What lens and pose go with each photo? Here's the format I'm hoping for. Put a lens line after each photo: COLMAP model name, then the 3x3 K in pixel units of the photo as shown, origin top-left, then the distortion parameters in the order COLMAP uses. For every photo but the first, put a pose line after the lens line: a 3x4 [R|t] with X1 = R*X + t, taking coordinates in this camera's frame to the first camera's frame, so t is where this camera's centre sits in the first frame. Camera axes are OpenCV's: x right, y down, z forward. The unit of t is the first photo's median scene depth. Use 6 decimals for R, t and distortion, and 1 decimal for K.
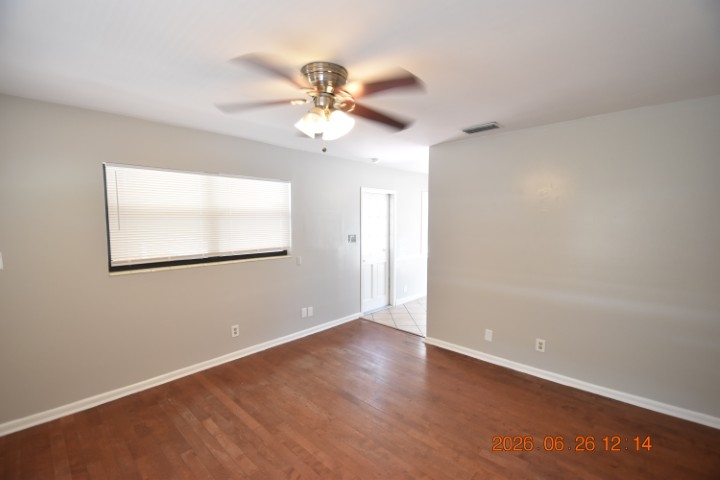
lens RADIAL K [[315.4, 0, 355.9], [0, 315.4, 243.1], [0, 0, 1]] dist [-0.000012, -0.000125]
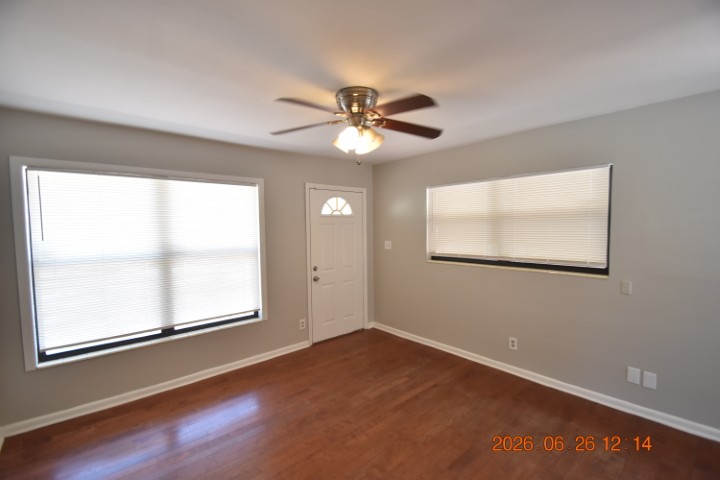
lens RADIAL K [[315.4, 0, 355.9], [0, 315.4, 243.1], [0, 0, 1]] dist [-0.000012, -0.000125]
pose [[-0.104626, 0.058731, -0.992776, 0.750573], [-0.054319, 0.996427, 0.064671, -0.064997], [0.993027, 0.060693, -0.101062, 0.819754]]
